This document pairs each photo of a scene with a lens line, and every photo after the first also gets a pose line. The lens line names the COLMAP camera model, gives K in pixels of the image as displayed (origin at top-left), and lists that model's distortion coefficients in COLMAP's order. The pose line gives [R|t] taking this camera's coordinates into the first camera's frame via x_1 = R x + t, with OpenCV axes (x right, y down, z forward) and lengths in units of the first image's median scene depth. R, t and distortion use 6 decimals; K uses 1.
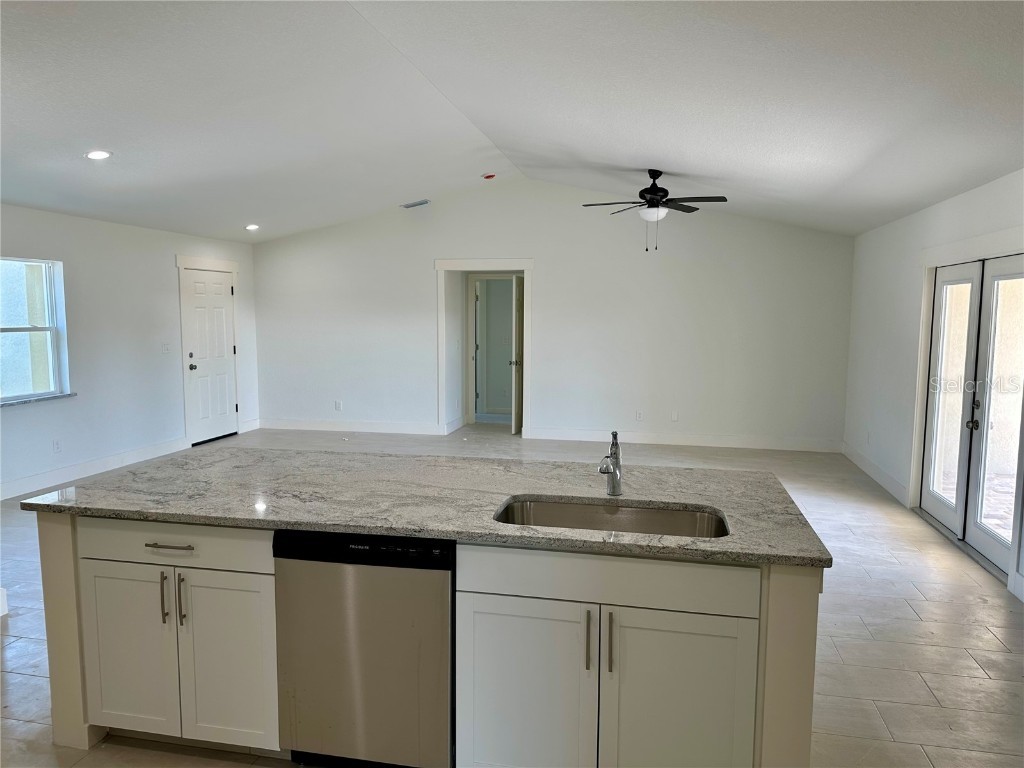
lens RADIAL K [[728.6, 0, 513.3], [0, 728.6, 384.6], [0, 0, 1]] dist [0.009399, -0.005521]
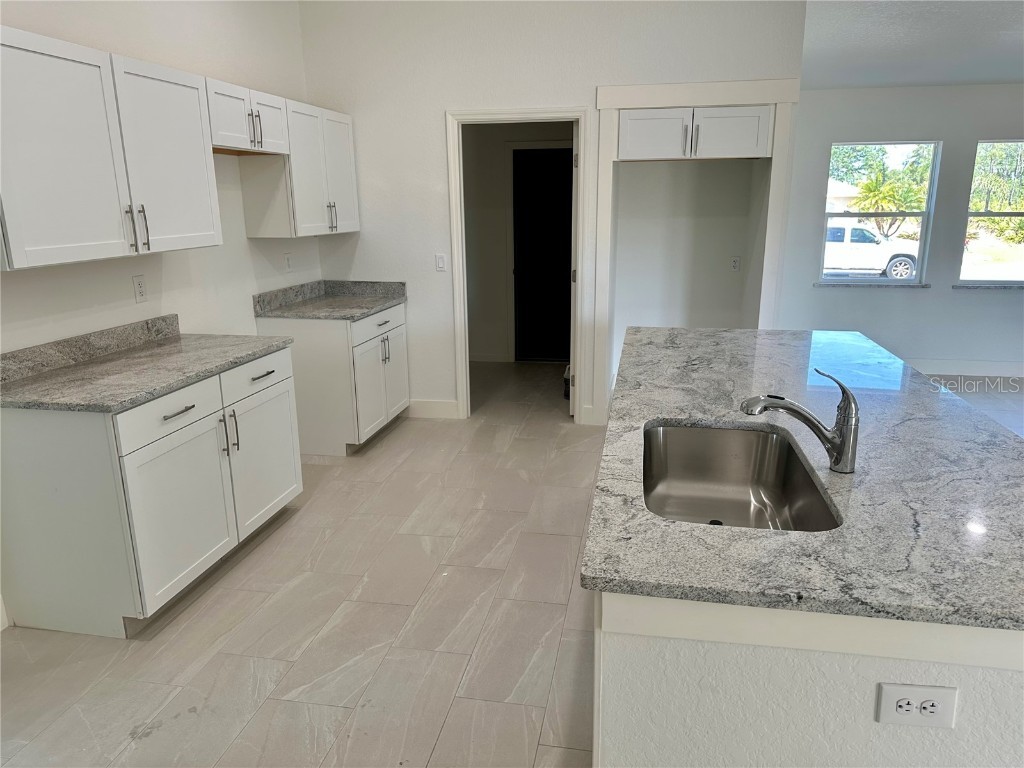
lens RADIAL K [[728.6, 0, 510.0], [0, 728.6, 382.7], [0, 0, 1]] dist [0.009399, -0.005521]
pose [[0.019785, 0.237778, -0.971118, 0.864670], [-0.088728, 0.967893, 0.235181, -0.064134], [0.995859, 0.081512, 0.040247, 0.751736]]
